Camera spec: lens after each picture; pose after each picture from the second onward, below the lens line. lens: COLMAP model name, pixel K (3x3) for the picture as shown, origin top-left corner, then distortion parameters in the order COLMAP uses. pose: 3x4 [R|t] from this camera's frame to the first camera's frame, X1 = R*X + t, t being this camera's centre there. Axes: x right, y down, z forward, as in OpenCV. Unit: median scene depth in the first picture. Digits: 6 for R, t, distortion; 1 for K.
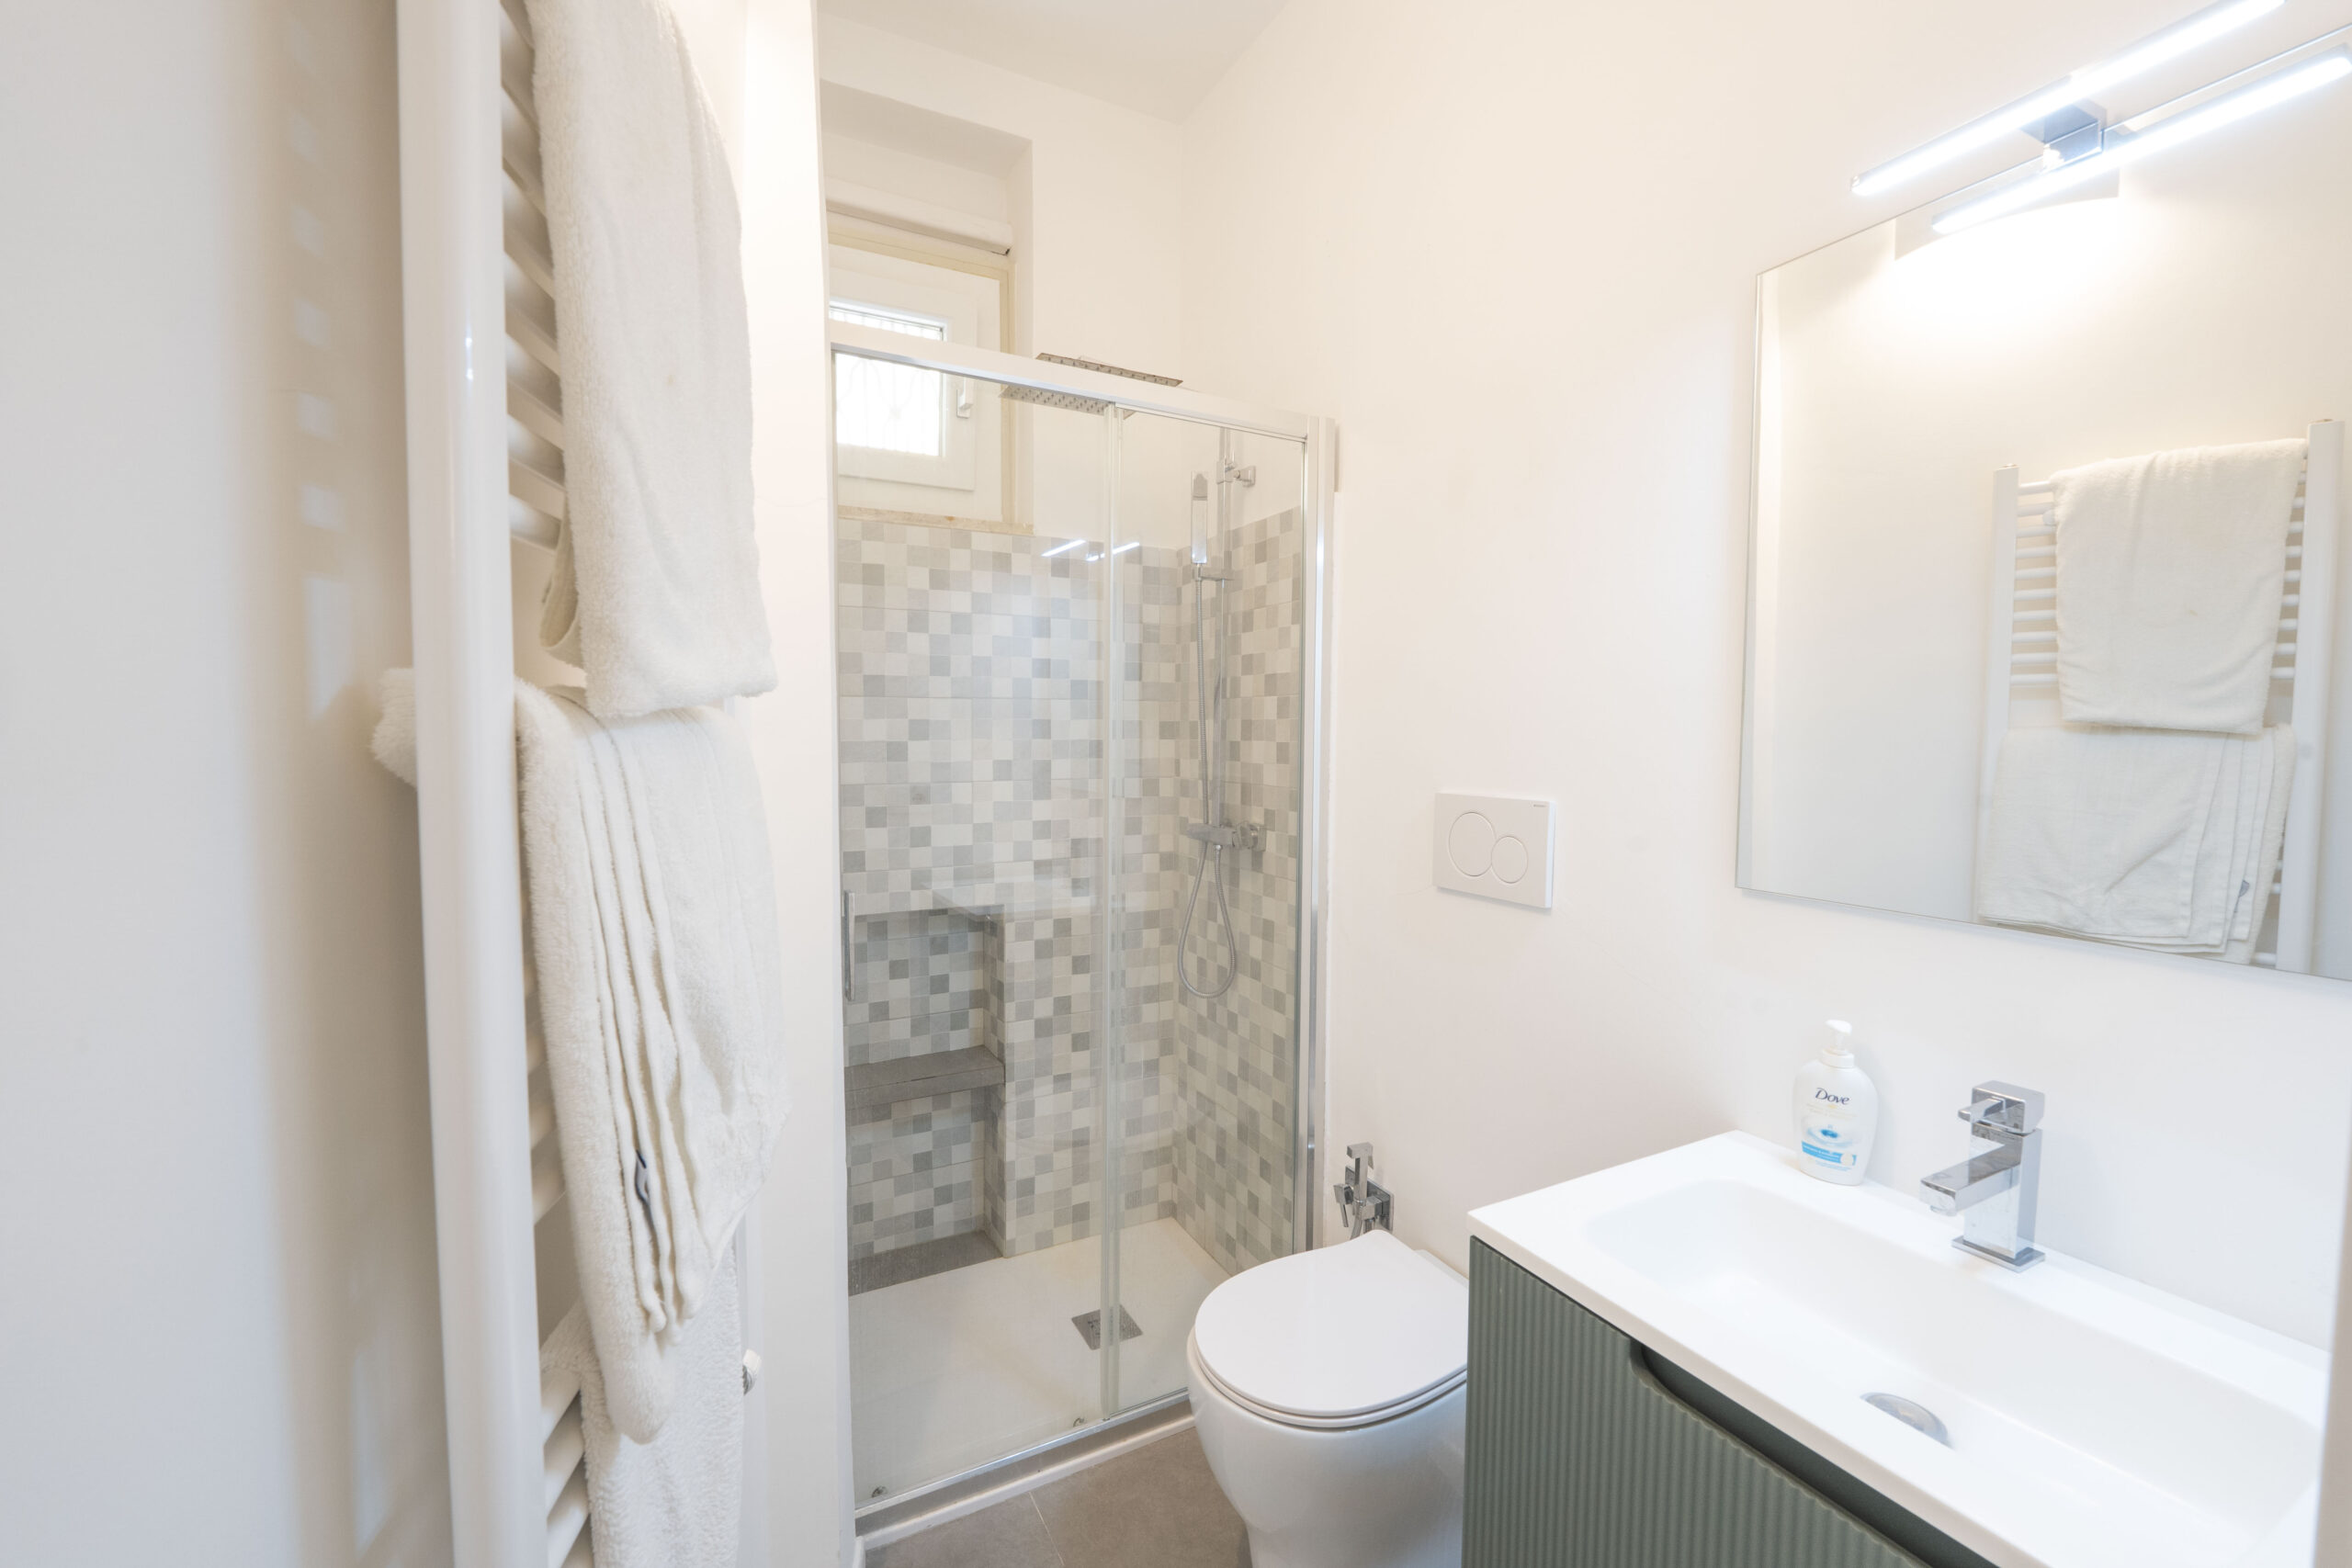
lens RADIAL K [[964.2, 0, 1171.6], [0, 964.2, 779.0], [0, 0, 1]] dist [-0.006637, -0.001043]
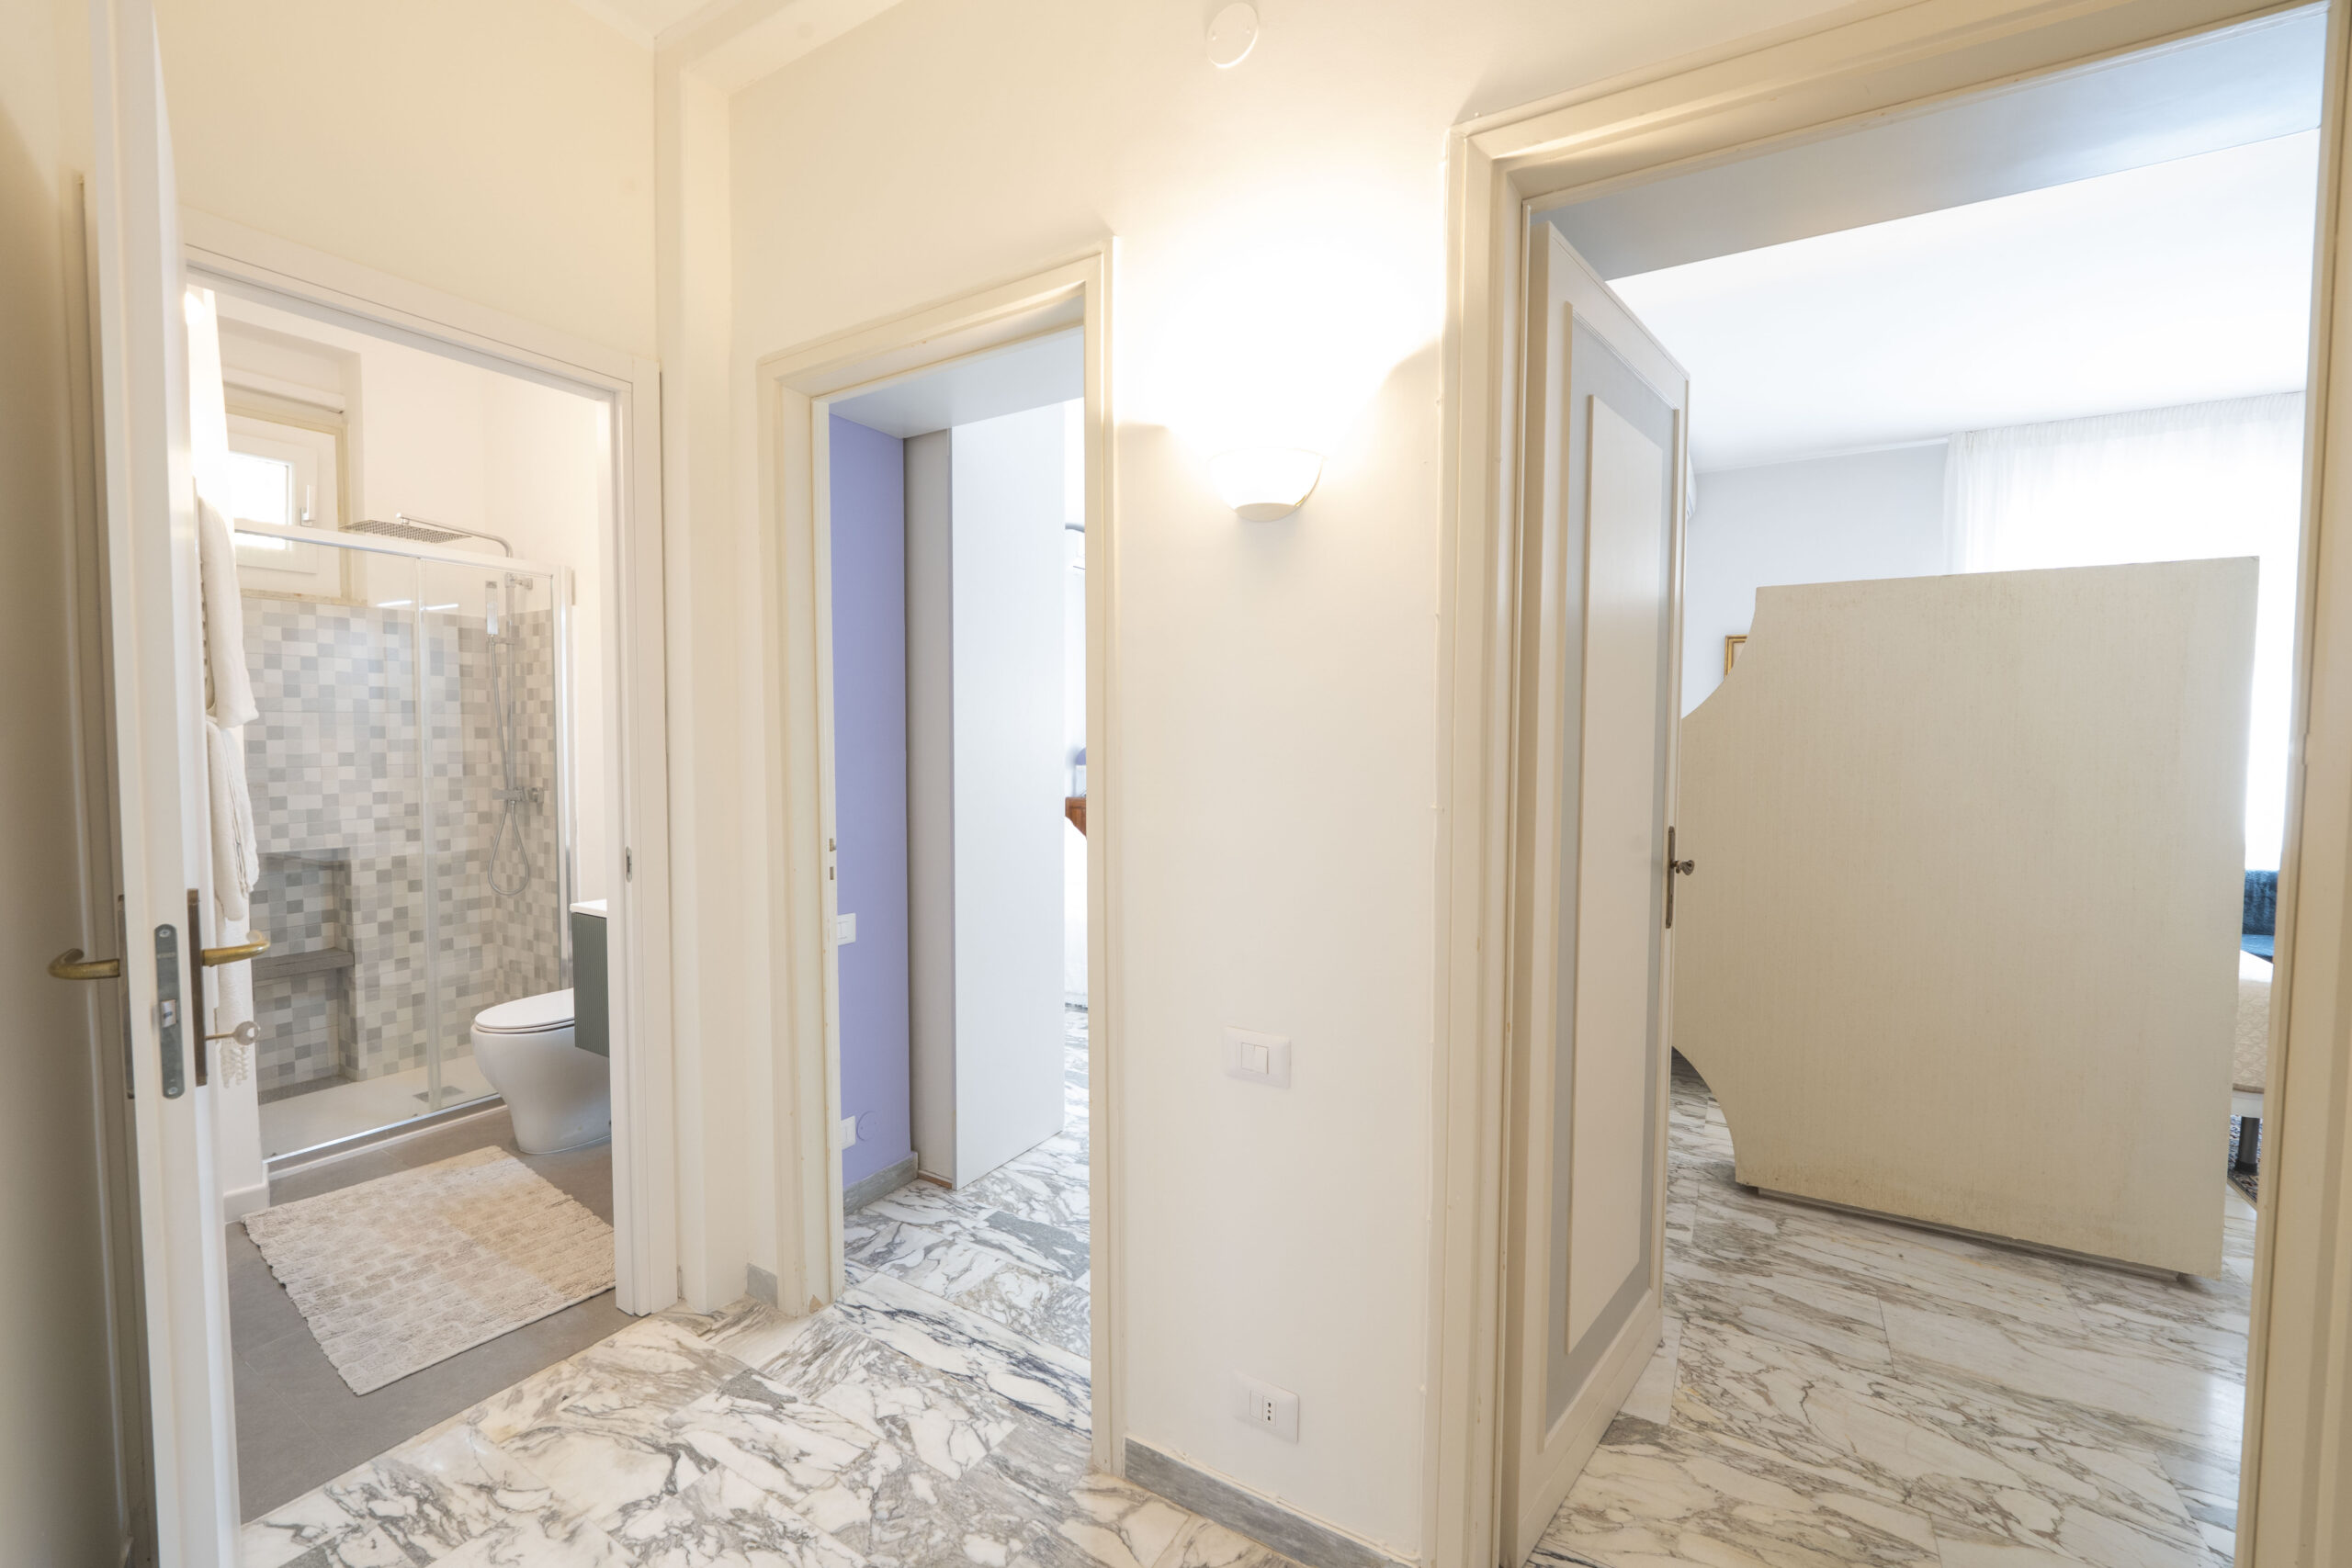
lens RADIAL K [[964.2, 0, 1171.6], [0, 964.2, 779.0], [0, 0, 1]] dist [-0.006637, -0.001043]
pose [[0.855464, -0.025251, 0.517246, 0.153237], [0.028378, 0.999596, 0.001864, 0.055160], [-0.517083, 0.013084, 0.855835, -0.955228]]
